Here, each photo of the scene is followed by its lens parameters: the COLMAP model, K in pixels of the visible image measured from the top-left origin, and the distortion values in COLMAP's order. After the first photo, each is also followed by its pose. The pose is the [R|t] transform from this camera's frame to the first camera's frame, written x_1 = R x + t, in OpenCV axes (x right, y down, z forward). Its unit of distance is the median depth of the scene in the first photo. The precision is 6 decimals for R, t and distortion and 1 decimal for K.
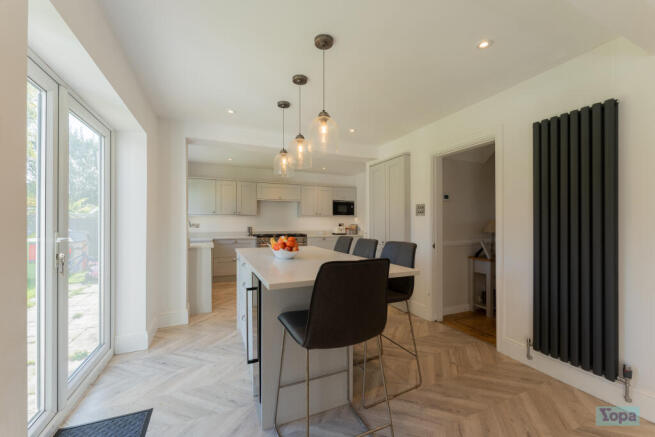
lens RADIAL K [[267.7, 0, 330.5], [0, 267.7, 221.6], [0, 0, 1]] dist [0.000129, 0.000029]
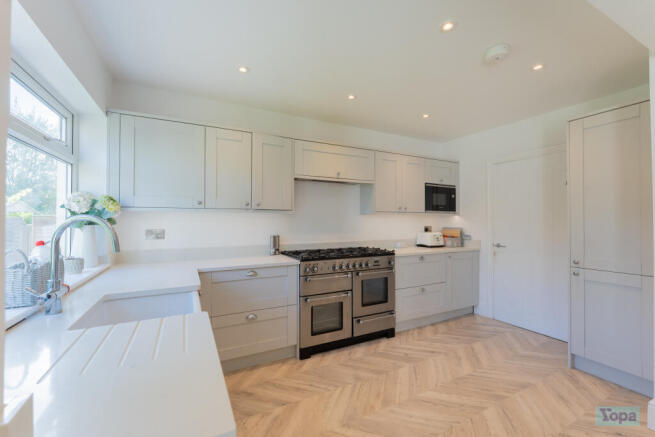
lens RADIAL K [[275.8, 0, 327.8], [0, 275.8, 217.6], [0, 0, 1]] dist [0.001534, 0.000061]
pose [[0.999064, 0.001896, 0.043218, -0.212948], [-0.001674, 0.999985, -0.005167, -0.008560], [-0.043227, 0.005090, 0.999052, 0.469499]]
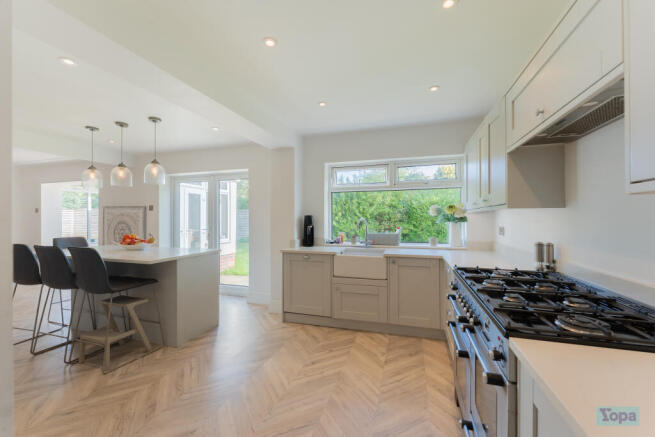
lens RADIAL K [[267.7, 0, 333.4], [0, 267.7, 218.5], [0, 0, 1]] dist [0.000129, 0.000029]
pose [[-0.661097, 0.003991, -0.750290, 0.077566], [0.008250, 0.999964, -0.001951, -0.007923], [0.750255, -0.007480, -0.661106, 0.958457]]
